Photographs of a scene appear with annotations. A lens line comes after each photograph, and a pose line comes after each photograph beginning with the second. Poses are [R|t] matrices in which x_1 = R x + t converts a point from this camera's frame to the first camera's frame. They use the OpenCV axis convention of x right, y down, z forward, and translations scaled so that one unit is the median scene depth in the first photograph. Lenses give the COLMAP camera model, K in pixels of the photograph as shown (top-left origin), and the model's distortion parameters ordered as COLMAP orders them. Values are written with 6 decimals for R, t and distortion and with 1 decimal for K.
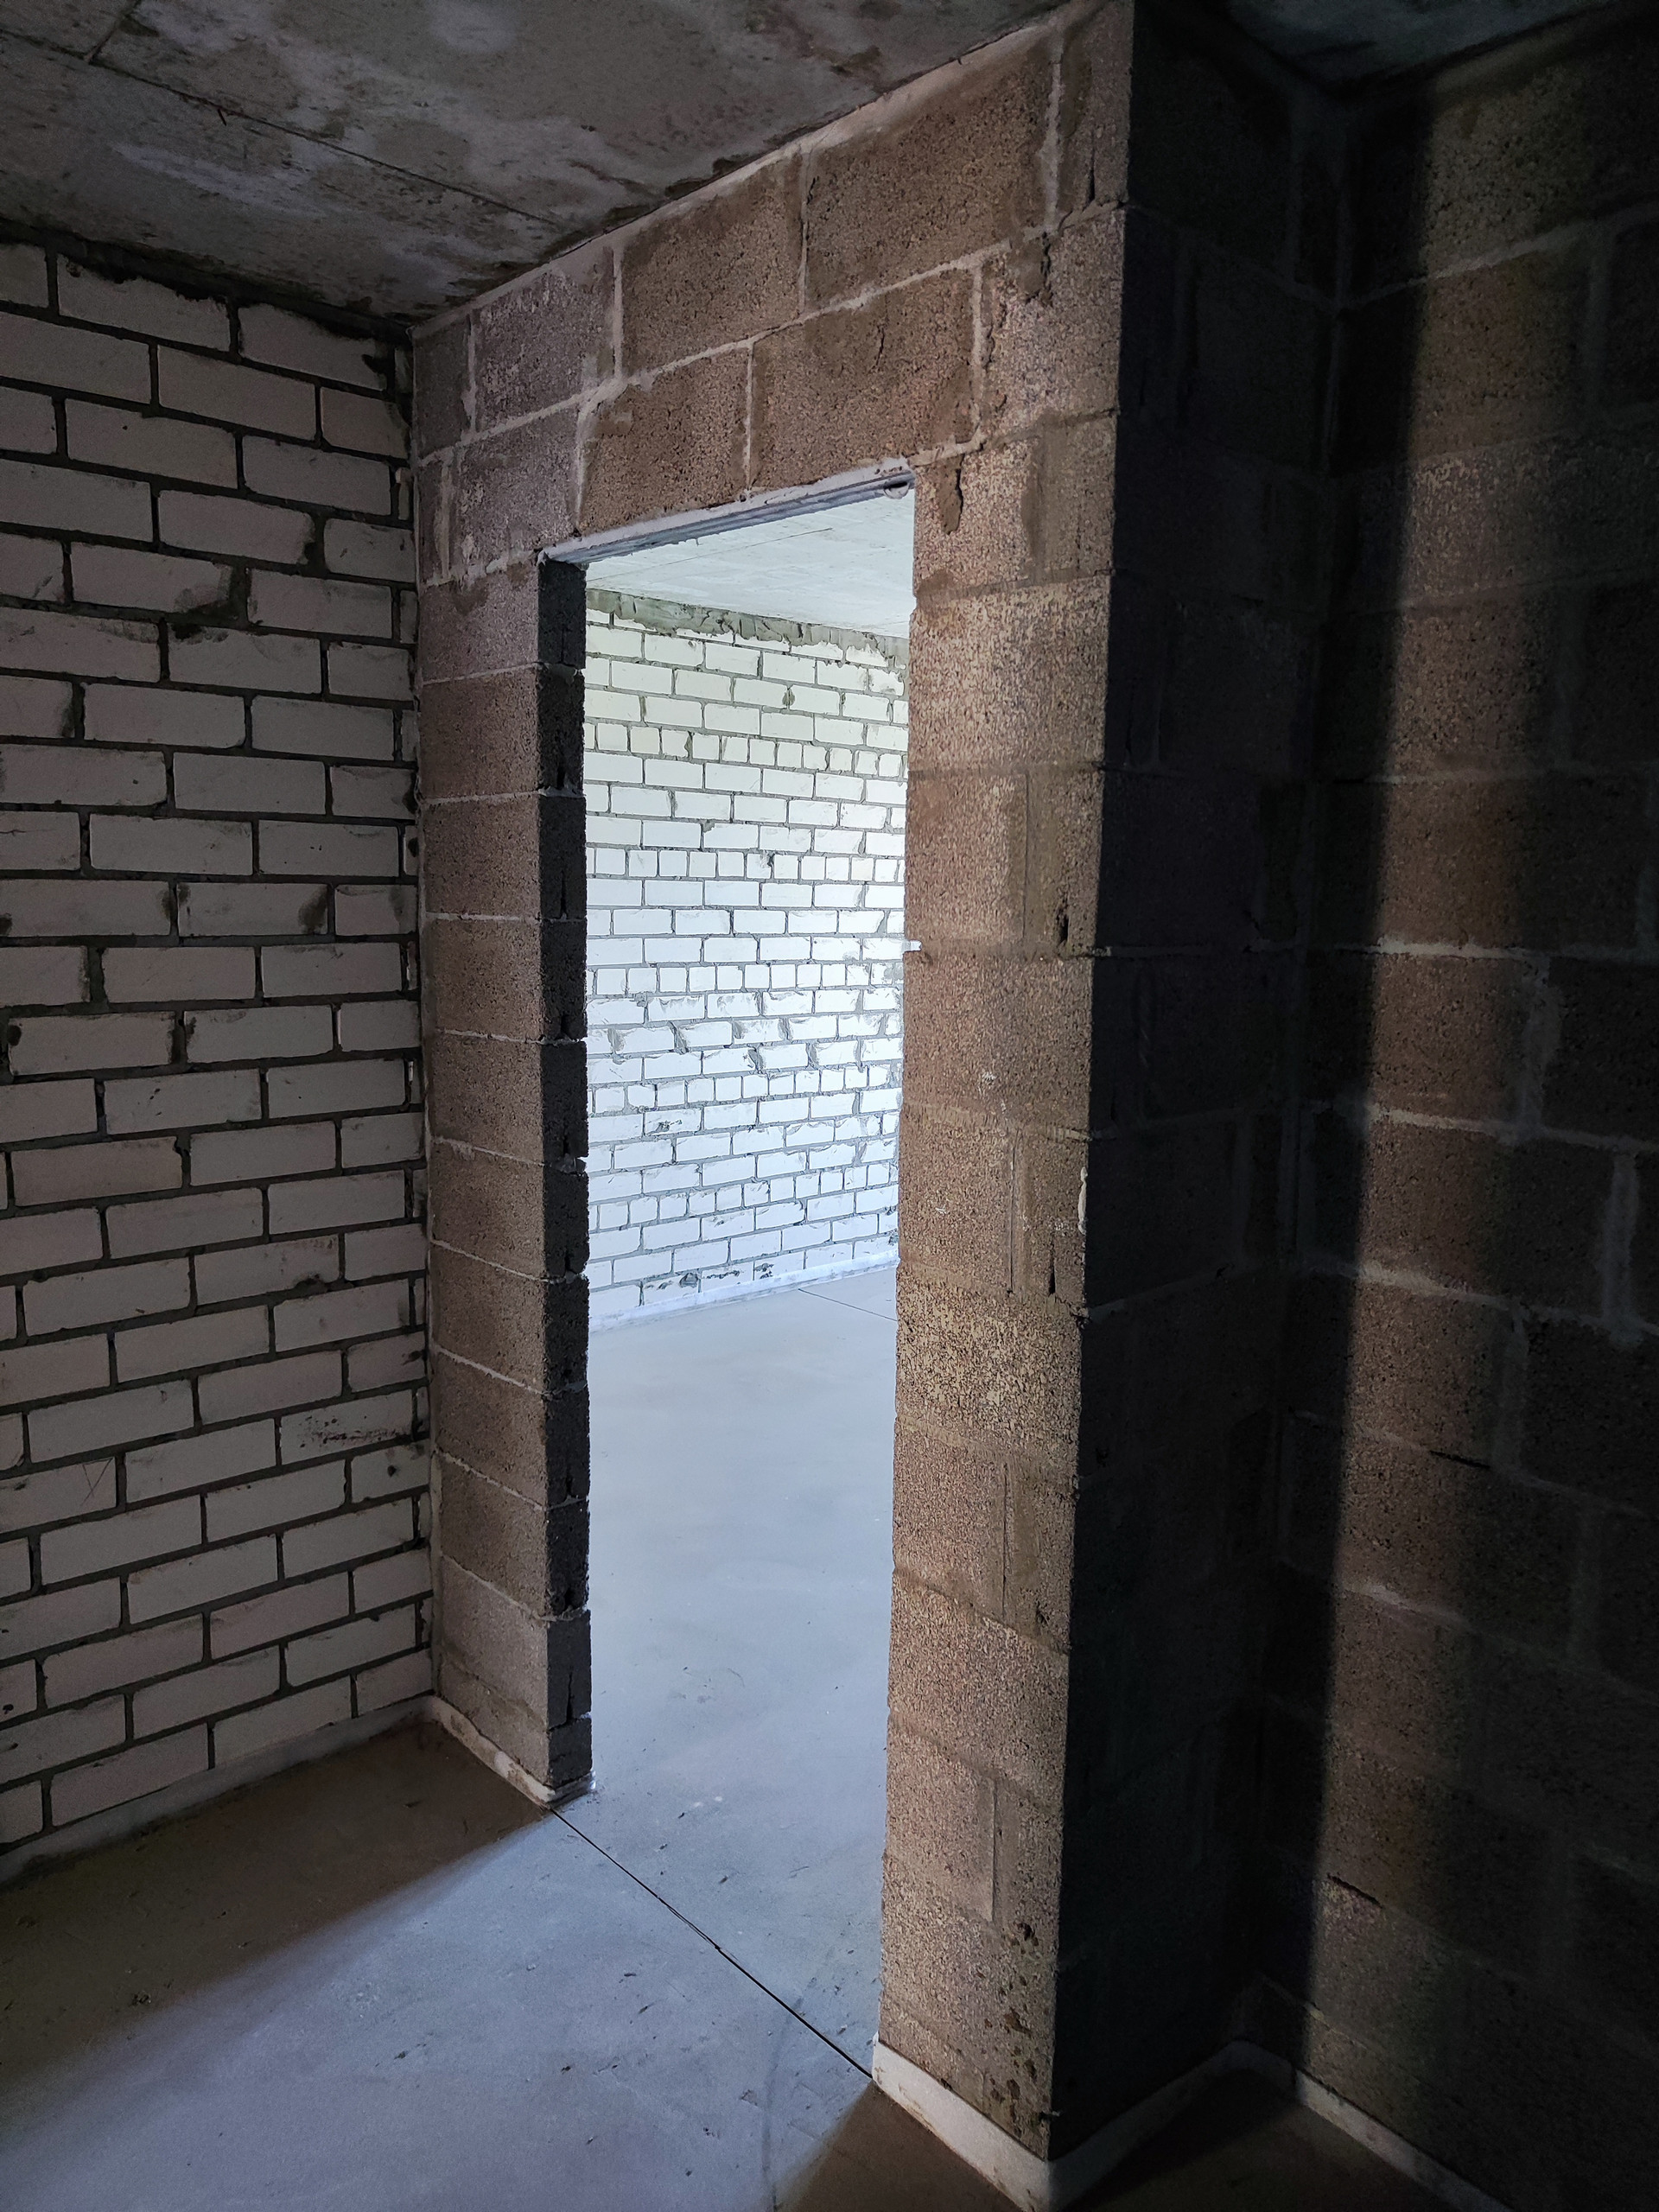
lens RADIAL K [[1528.5, 0, 830.4], [0, 1528.5, 1087.8], [0, 0, 1]] dist [0.016351, -0.008427]
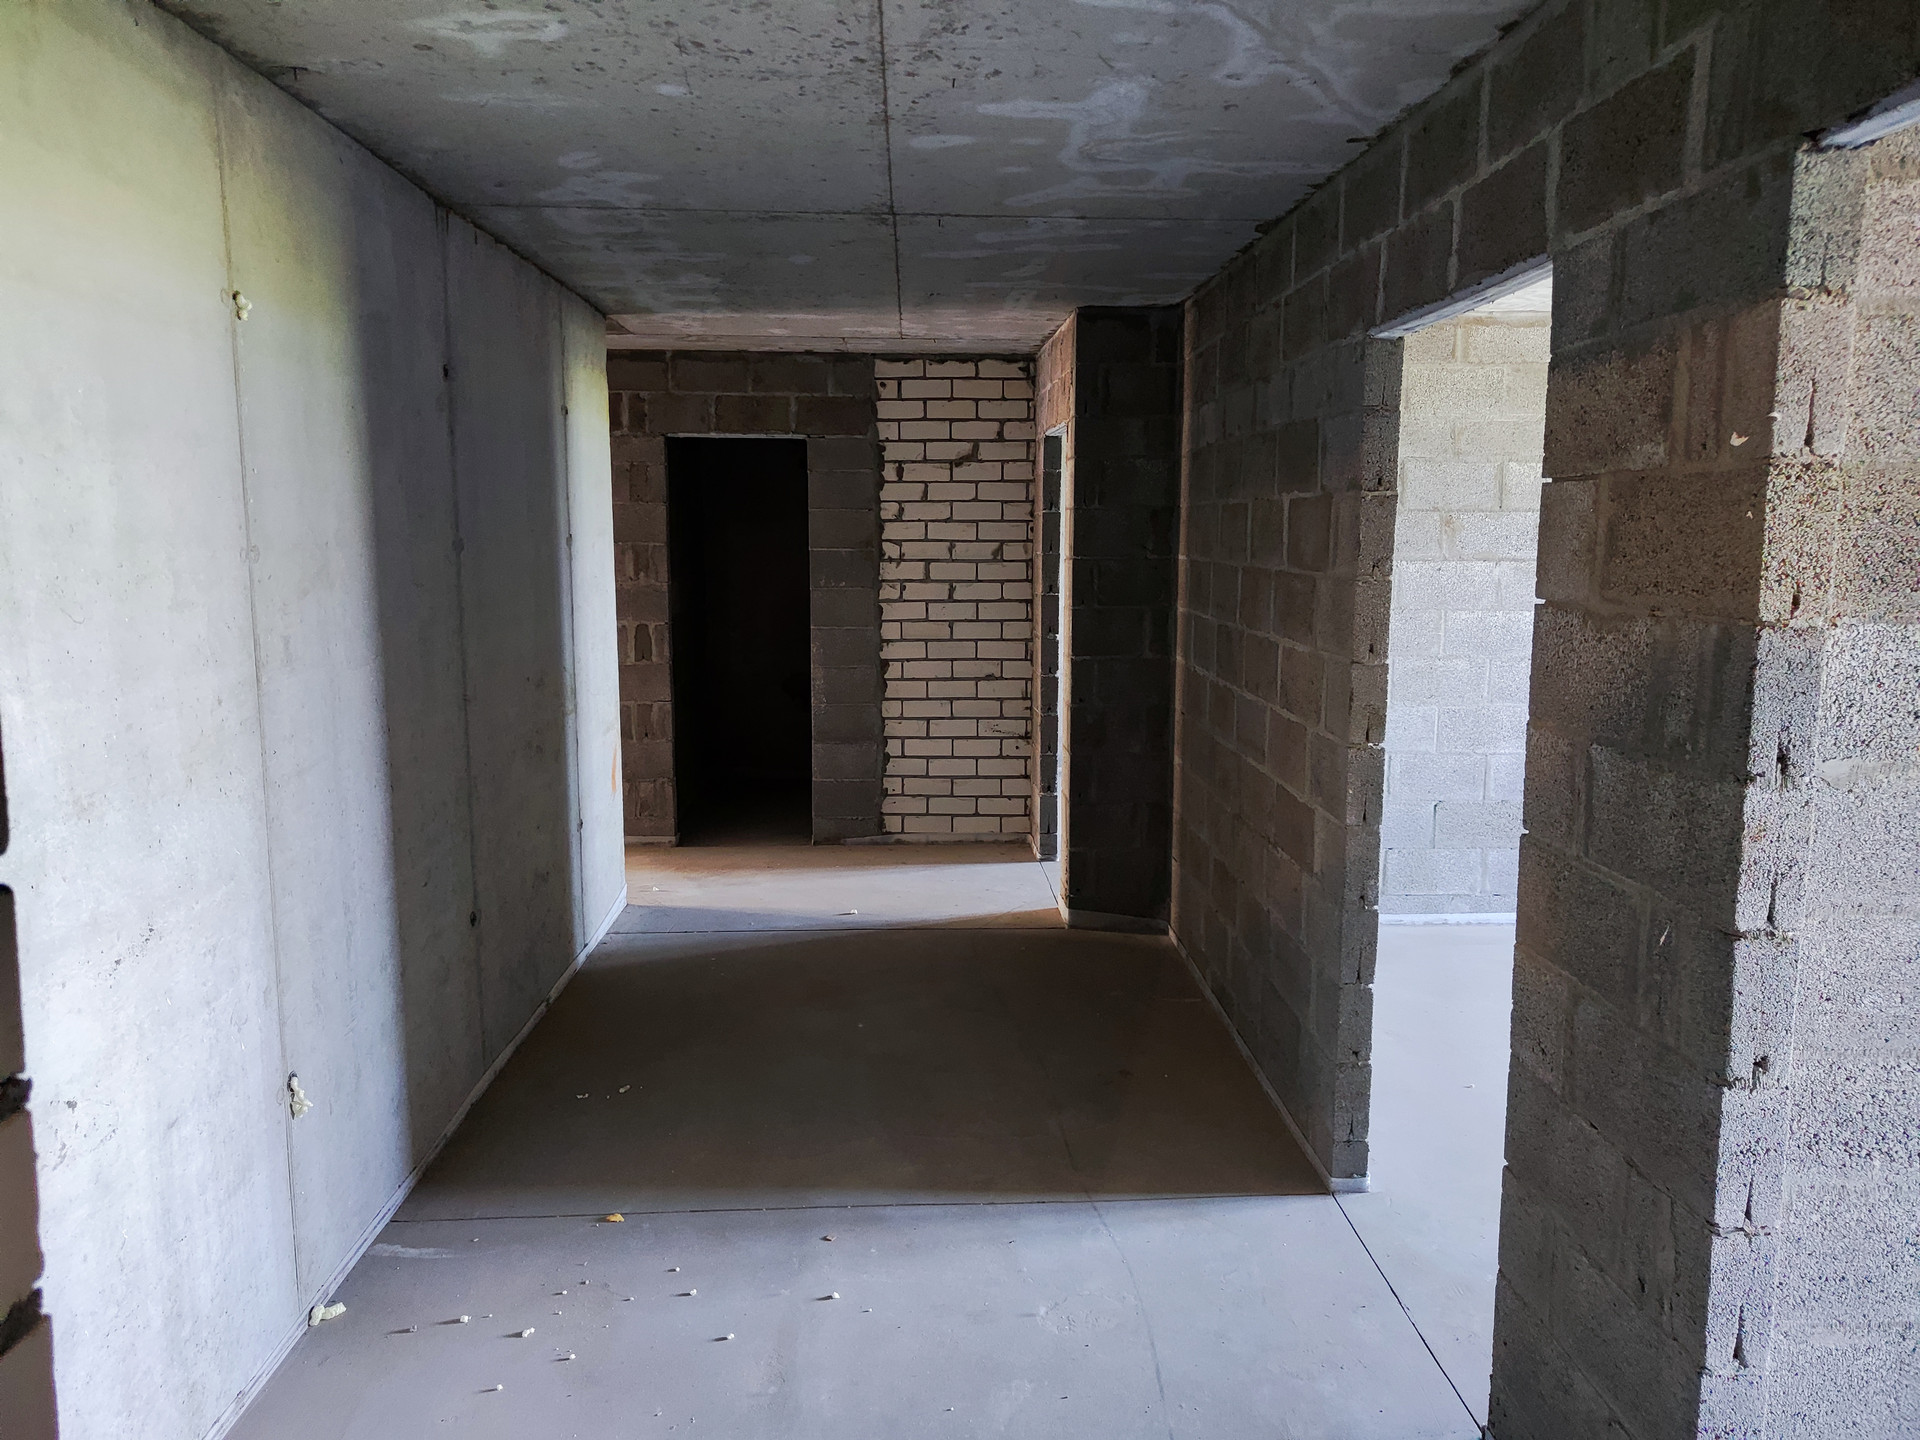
lens RADIAL K [[1326.7, 0, 973.7], [0, 1326.7, 718.9], [0, 0, 1]] dist [0.016351, -0.008427]
pose [[0.767845, 0.073453, -0.636411, 1.347489], [-0.074299, 0.996912, 0.025417, 0.154029], [0.636313, 0.027769, 0.770931, -1.058820]]
